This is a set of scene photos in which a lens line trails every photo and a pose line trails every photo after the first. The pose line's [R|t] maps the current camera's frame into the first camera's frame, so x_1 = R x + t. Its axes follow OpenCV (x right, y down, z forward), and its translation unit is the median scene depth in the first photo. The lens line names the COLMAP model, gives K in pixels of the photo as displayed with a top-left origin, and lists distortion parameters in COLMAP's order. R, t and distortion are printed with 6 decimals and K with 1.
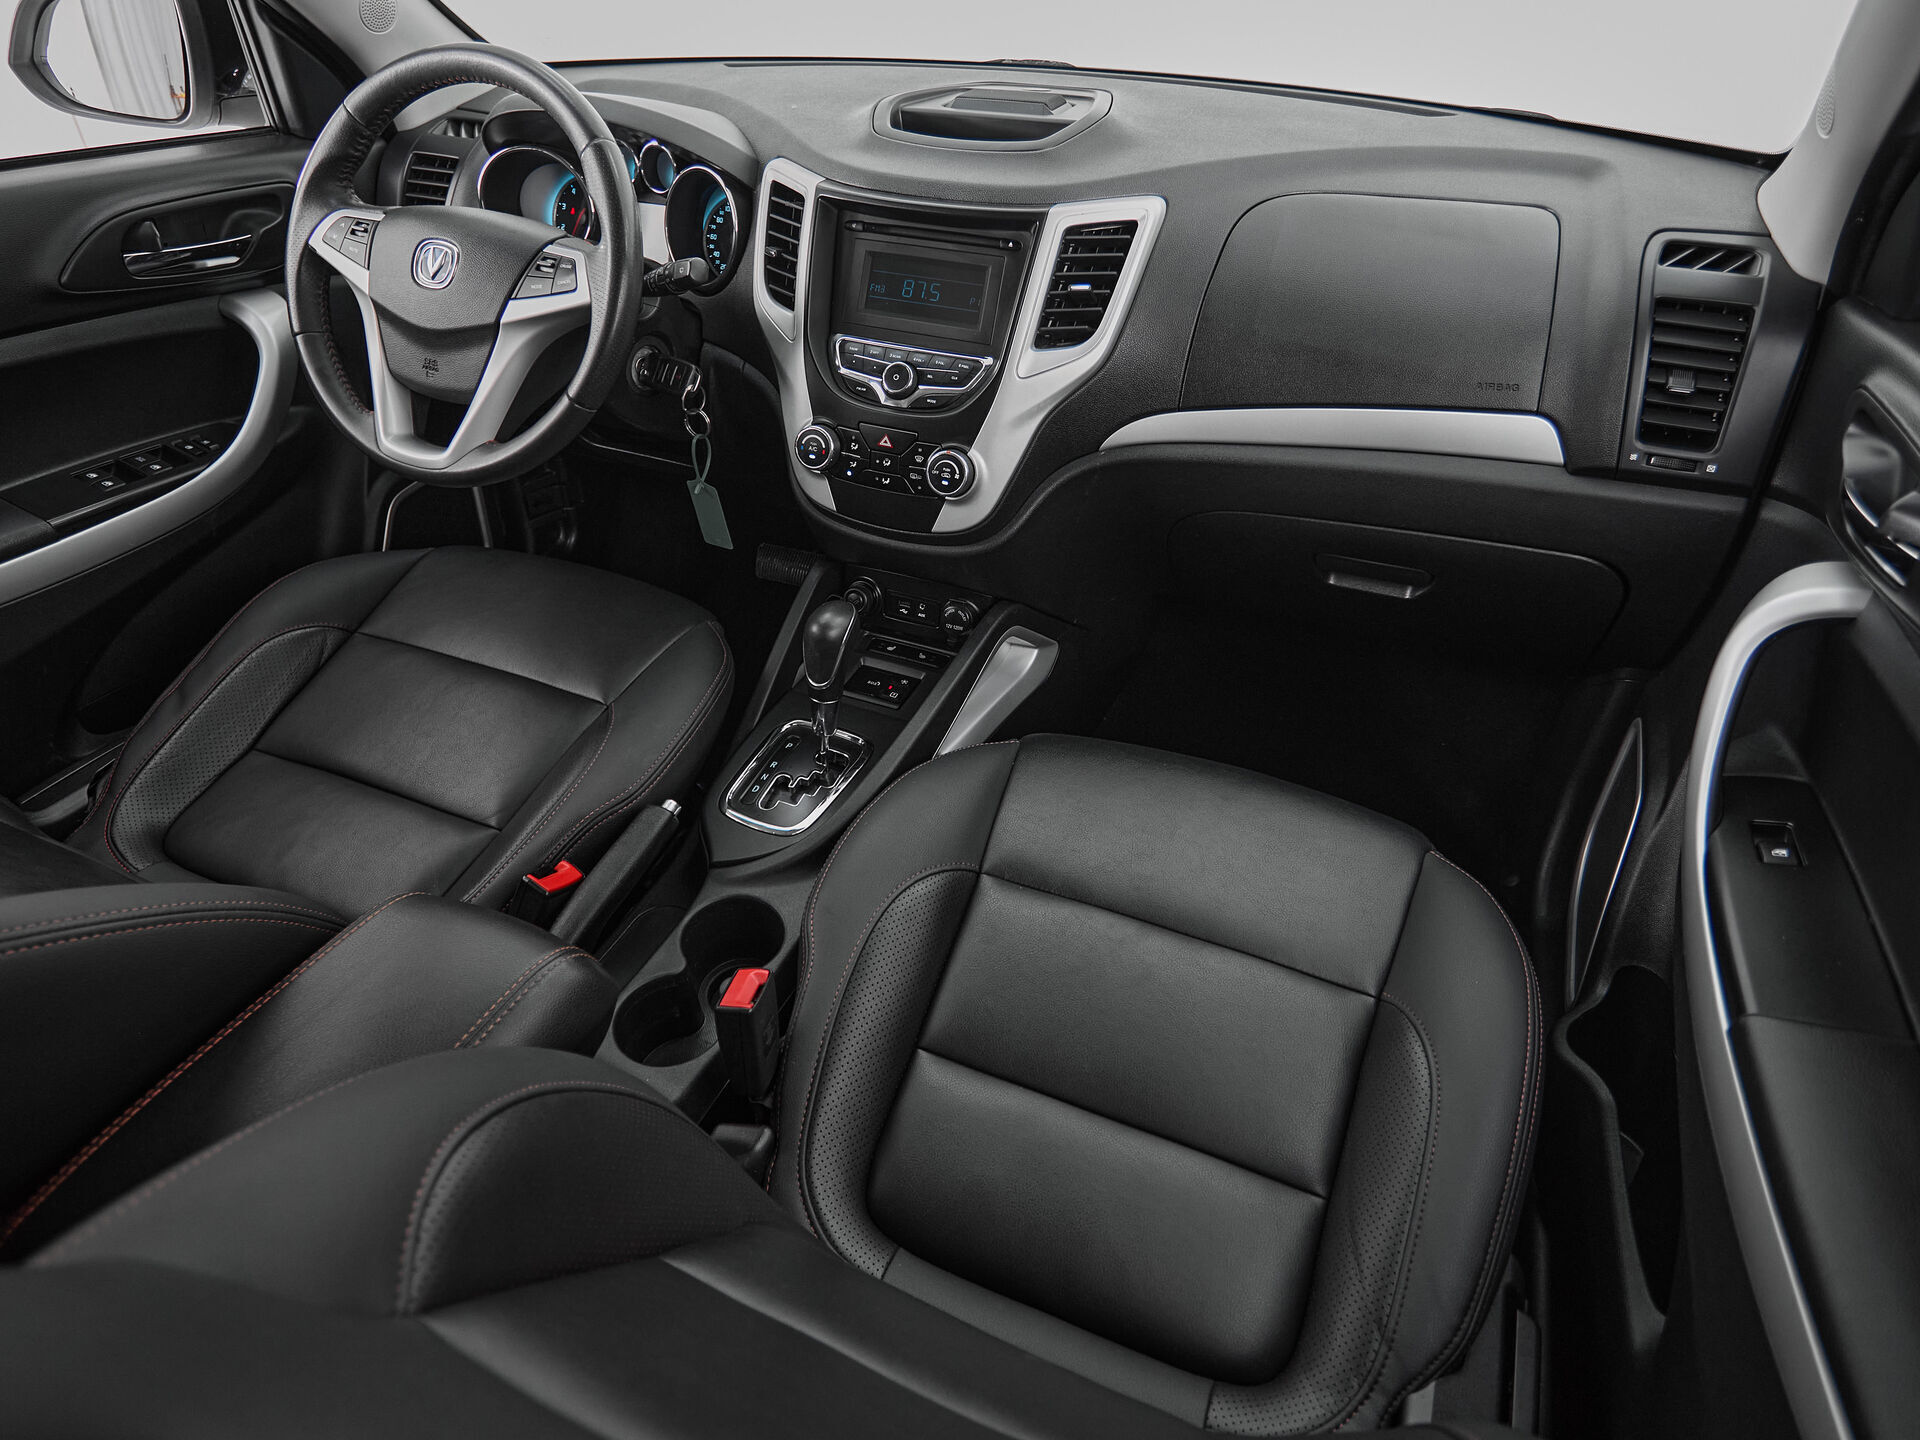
lens RADIAL K [[1130.1, 0, 946.8], [0, 1130.1, 656.8], [0, 0, 1]] dist [-0.001319, -0.002844]
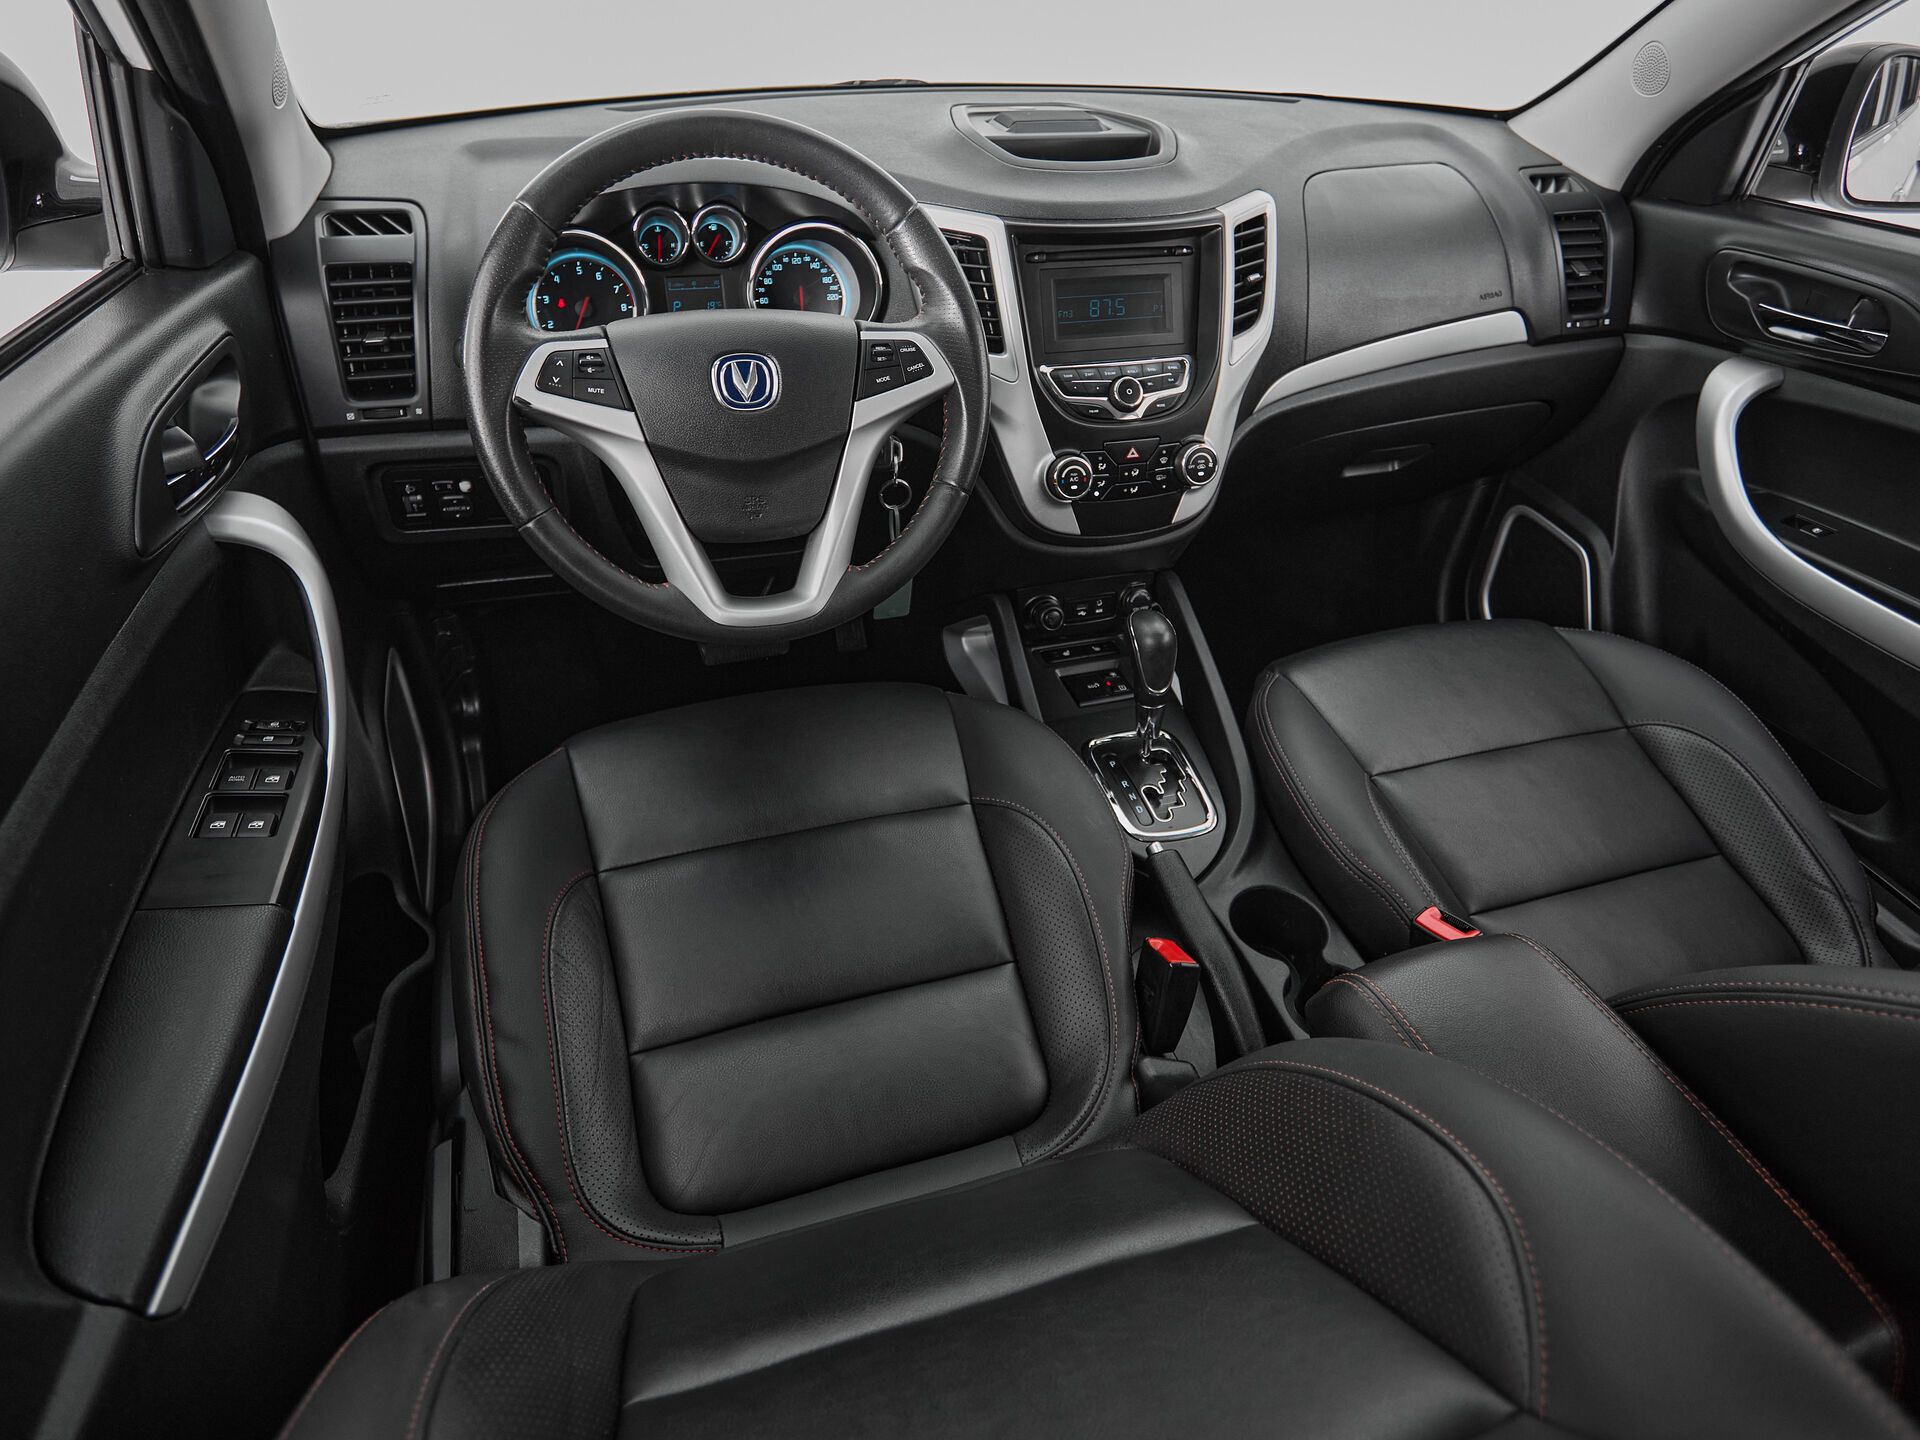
lens RADIAL K [[1096.9, 0, 947.8], [0, 1096.9, 666.1], [0, 0, 1]] dist [-0.002646, -0.002370]
pose [[0.763425, -0.358780, 0.537084, -0.803192], [0.342143, 0.929919, 0.134869, -0.201723], [-0.547833, 0.080797, 0.832677, 0.256085]]
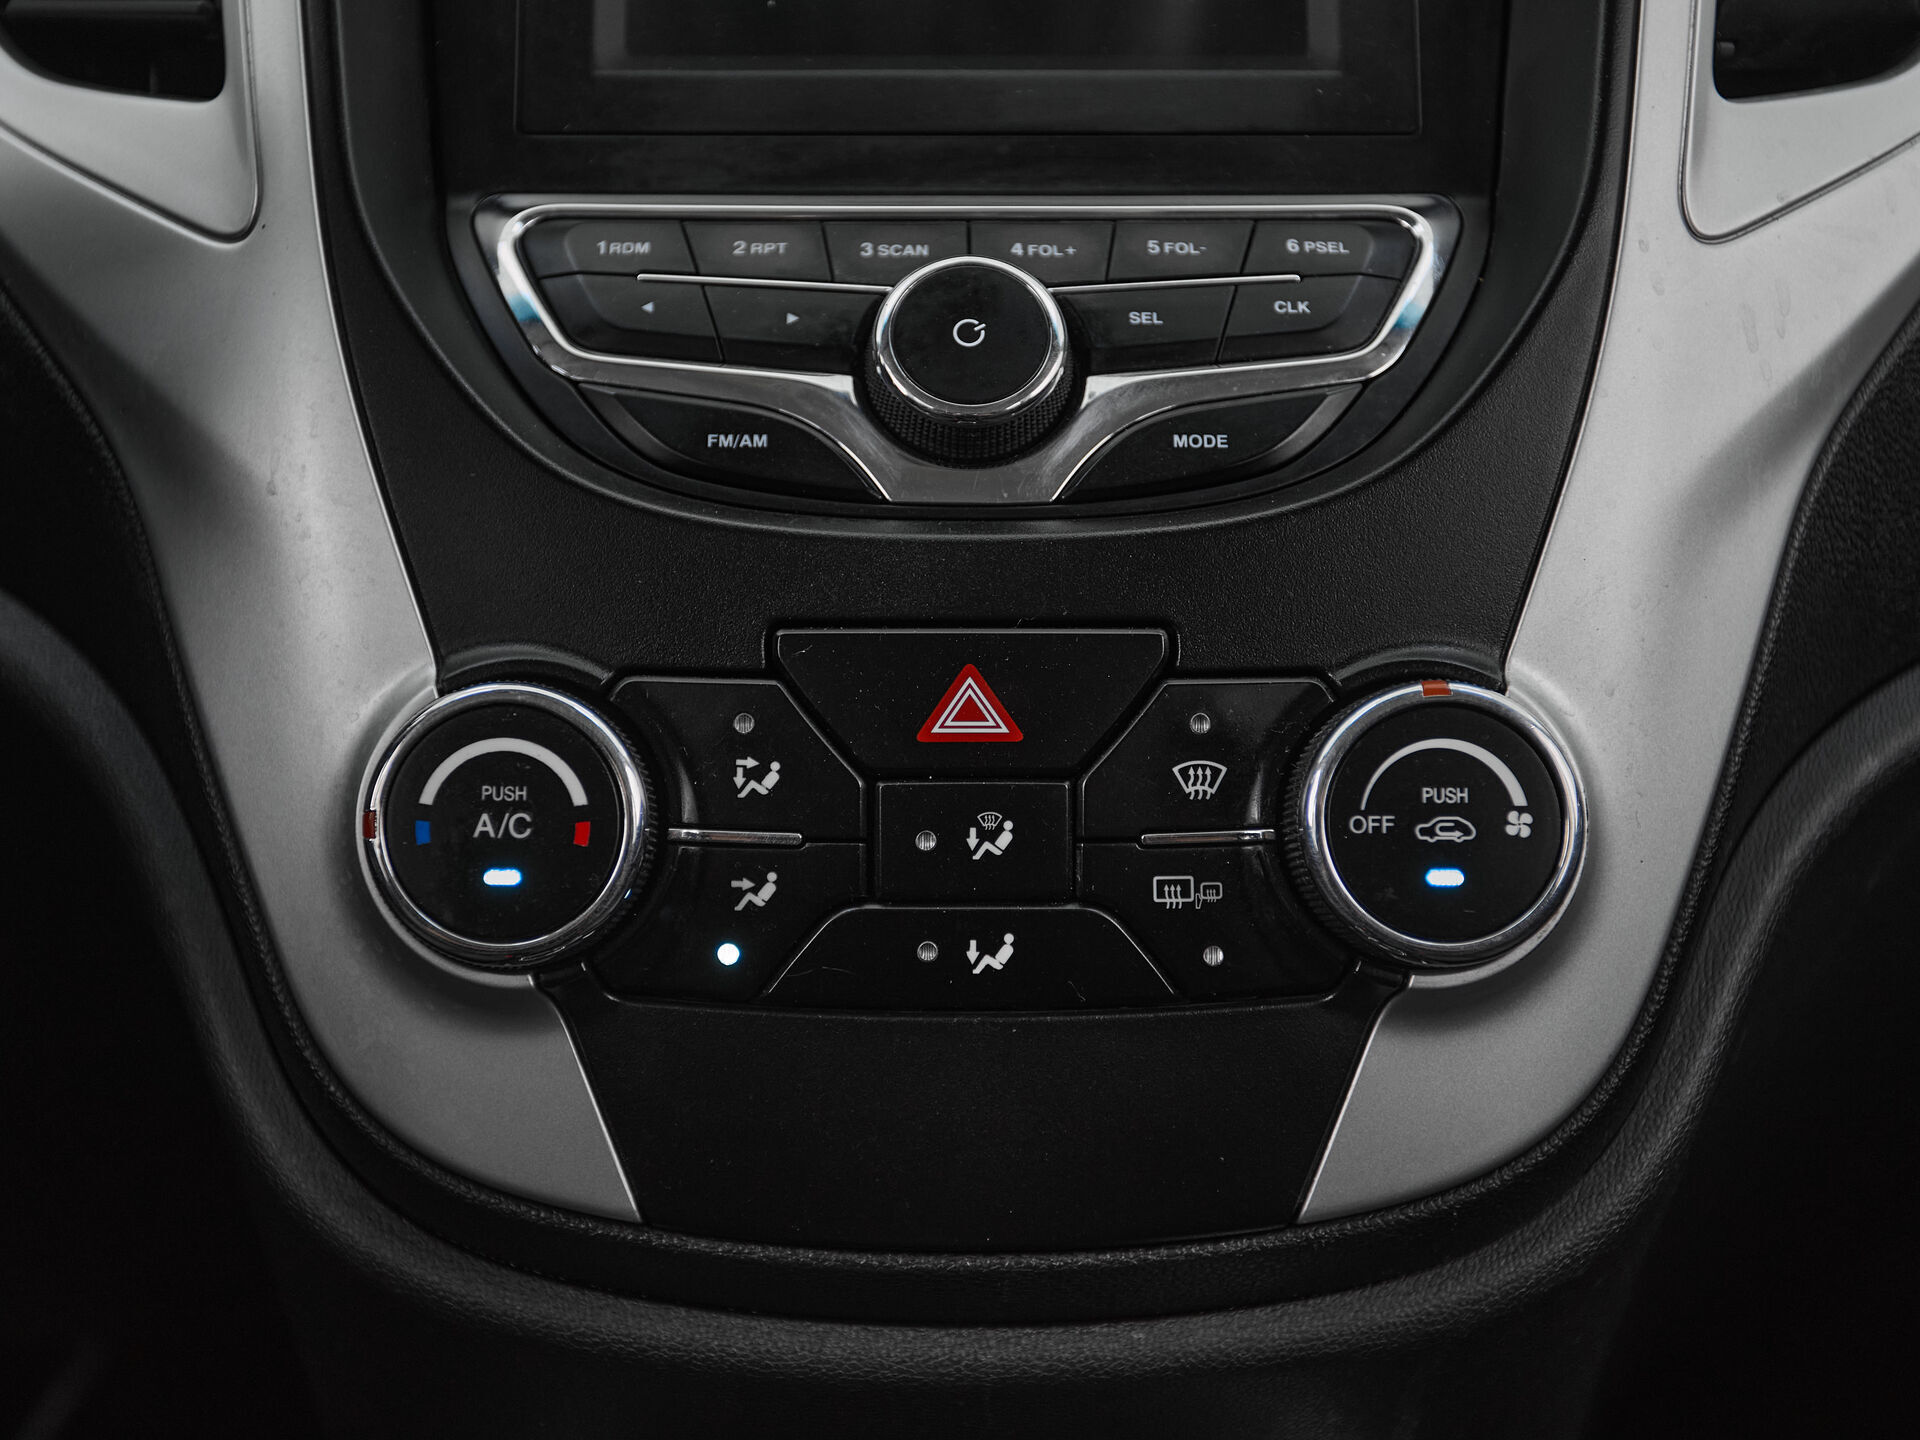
lens RADIAL K [[2539.1, 0, 910.7], [0, 2539.1, 720.8], [0, 0, 1]] dist [0.003380, 0.031833]
pose [[0.920410, -0.112613, 0.374385, -0.197160], [0.229580, 0.930801, -0.284434, -0.087136], [-0.316446, 0.347747, 0.882572, 0.678553]]
